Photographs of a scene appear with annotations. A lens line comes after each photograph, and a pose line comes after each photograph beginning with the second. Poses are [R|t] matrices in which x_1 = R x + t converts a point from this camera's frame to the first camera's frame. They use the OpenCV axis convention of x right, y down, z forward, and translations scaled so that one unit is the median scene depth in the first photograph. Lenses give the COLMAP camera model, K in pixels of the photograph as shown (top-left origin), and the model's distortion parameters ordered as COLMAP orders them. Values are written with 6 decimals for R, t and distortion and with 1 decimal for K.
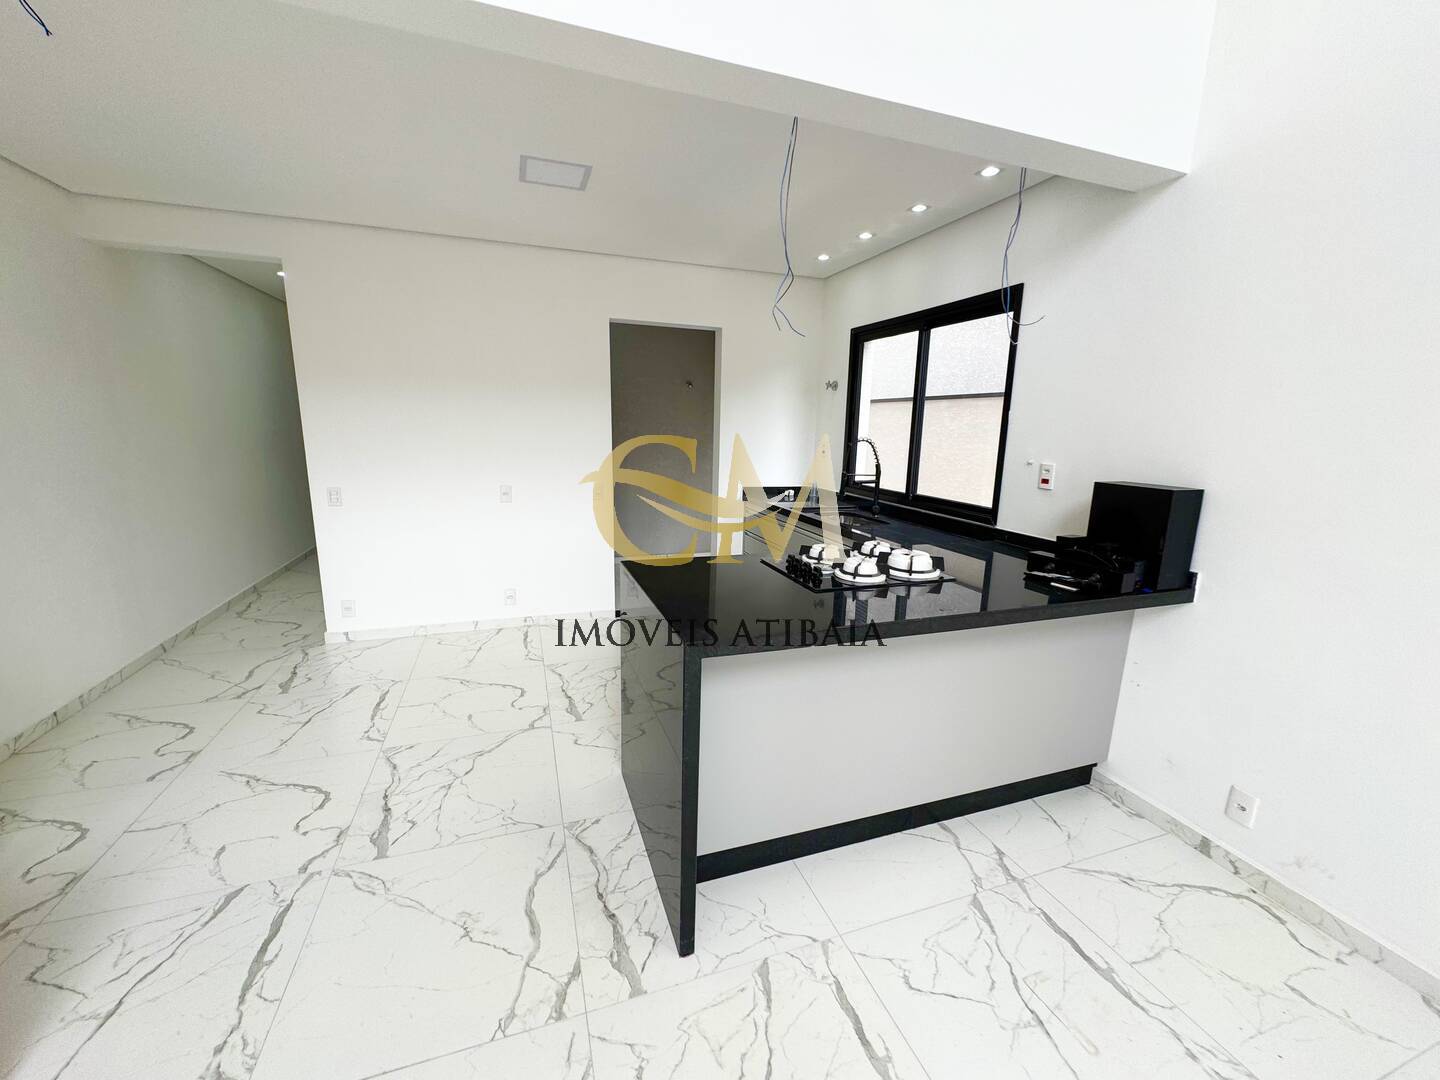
lens RADIAL K [[570.9, 0, 720.0], [0, 570.9, 540.2], [0, 0, 1]] dist [-0.002245, 0.000142]
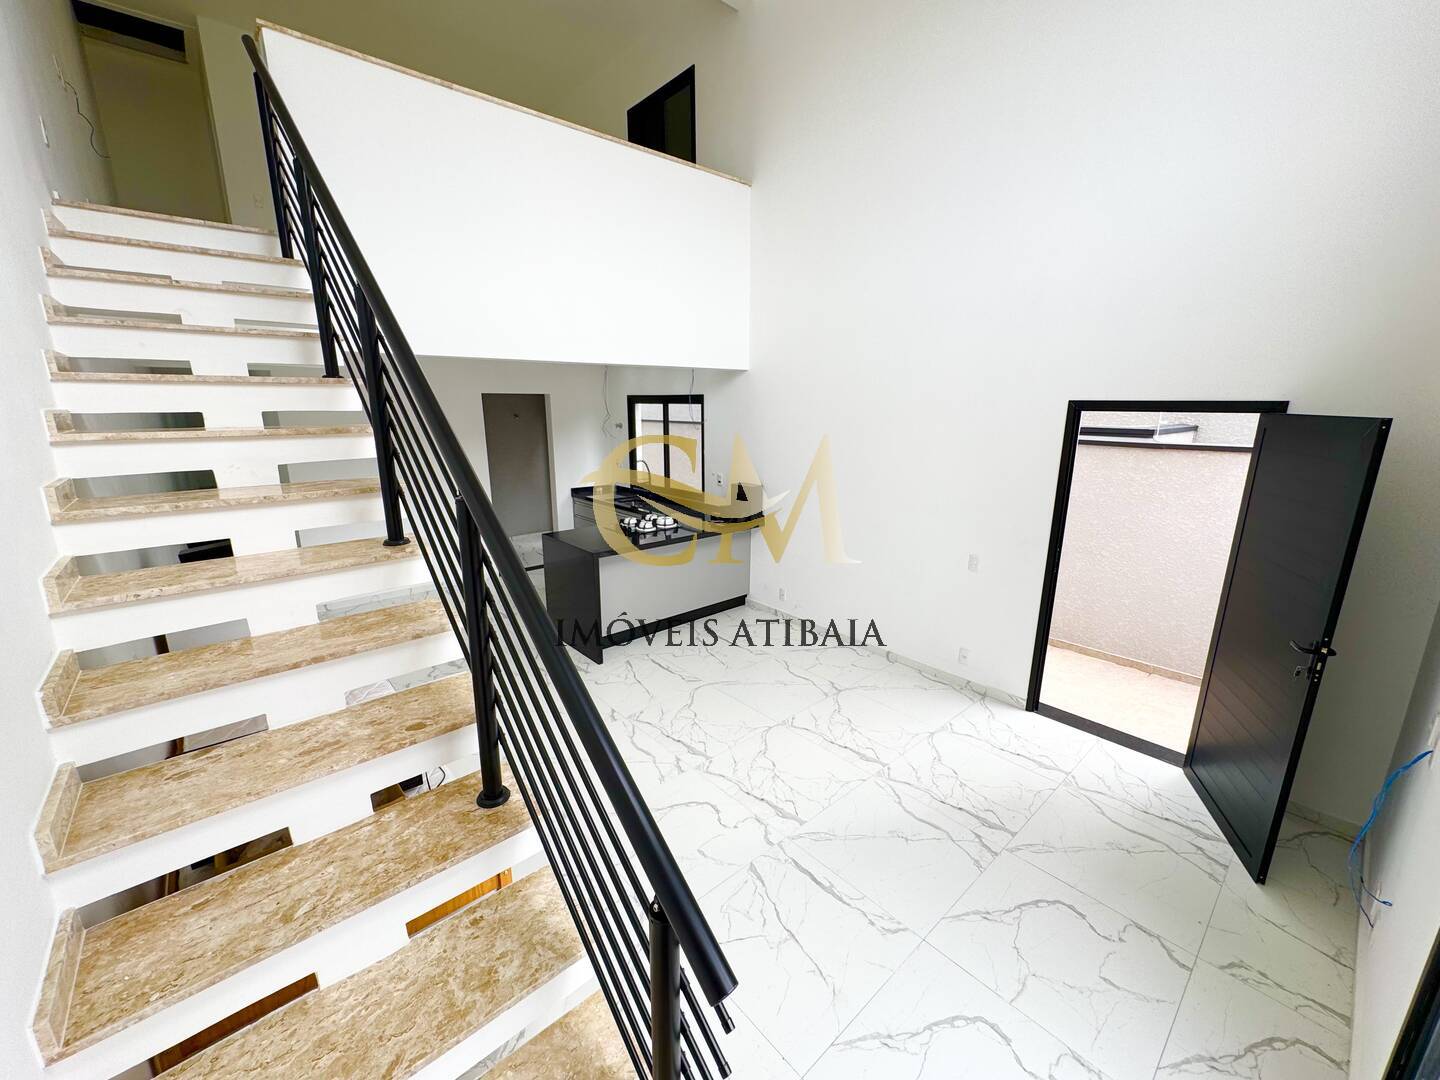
lens RADIAL K [[575.8, 0, 718.4], [0, 575.8, 539.8], [0, 0, 1]] dist [-0.002518, 0.000218]
pose [[0.927484, -0.108214, 0.357858, -0.345682], [0.093441, 0.993912, 0.058374, -0.007328], [-0.361996, -0.020703, 0.931950, -1.376747]]
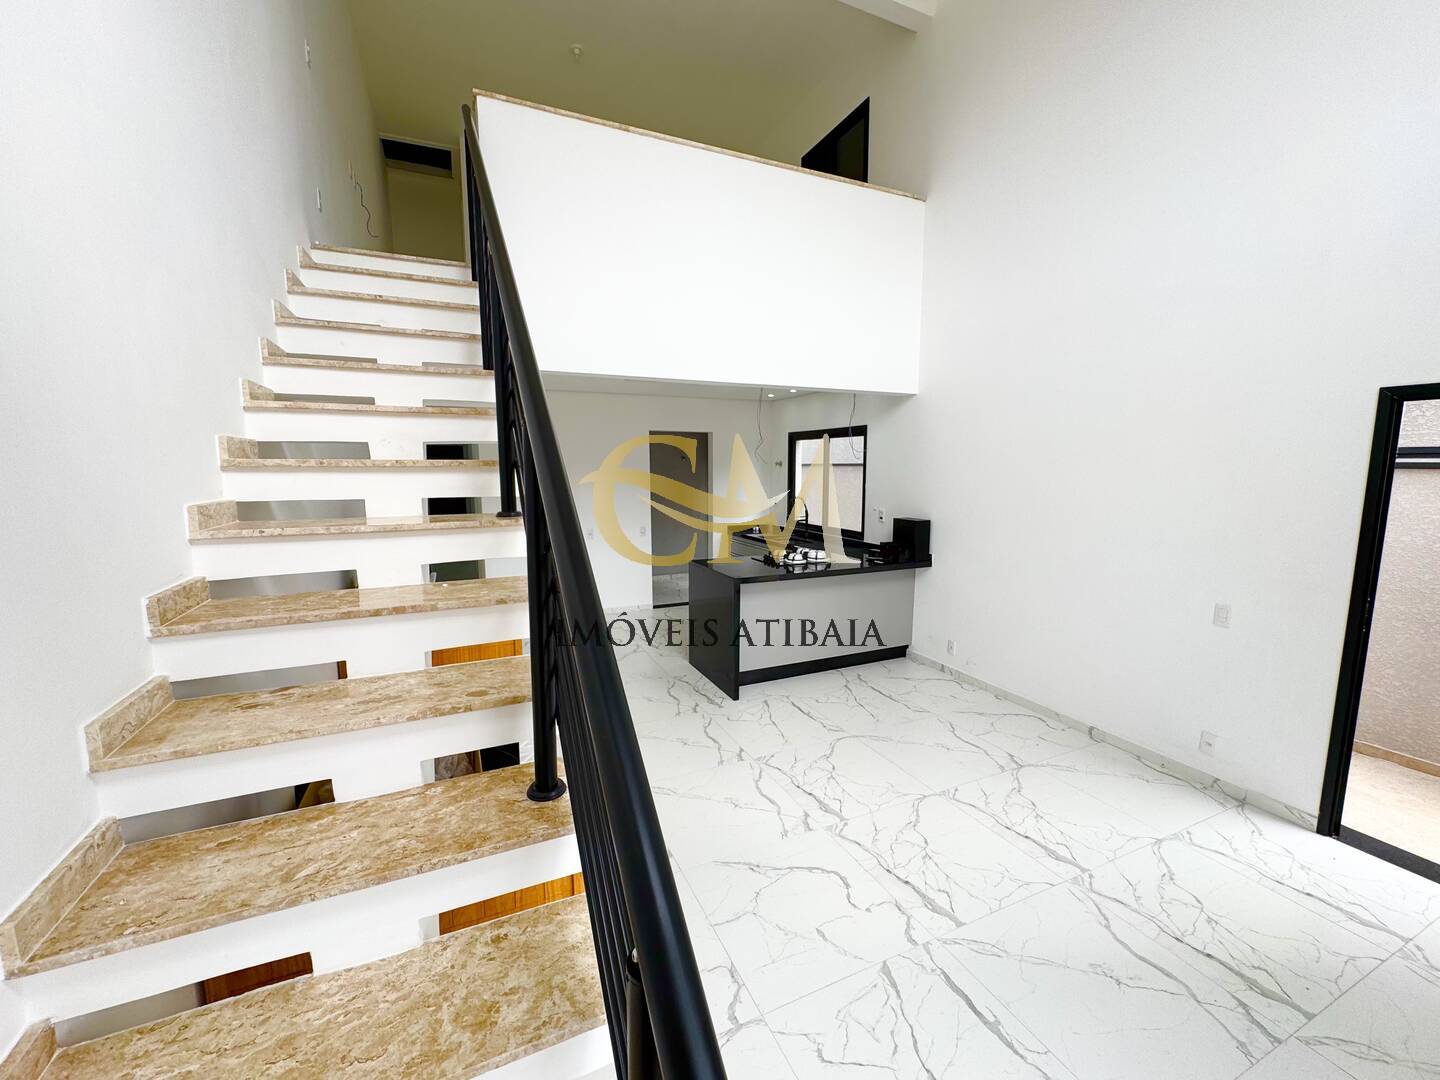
lens RADIAL K [[575.8, 0, 718.4], [0, 575.8, 539.8], [0, 0, 1]] dist [-0.002518, 0.000218]
pose [[0.995997, -0.034087, 0.082637, -0.243942], [0.039896, 0.996771, -0.069687, 0.118354], [-0.079994, 0.072705, 0.994140, -1.240652]]
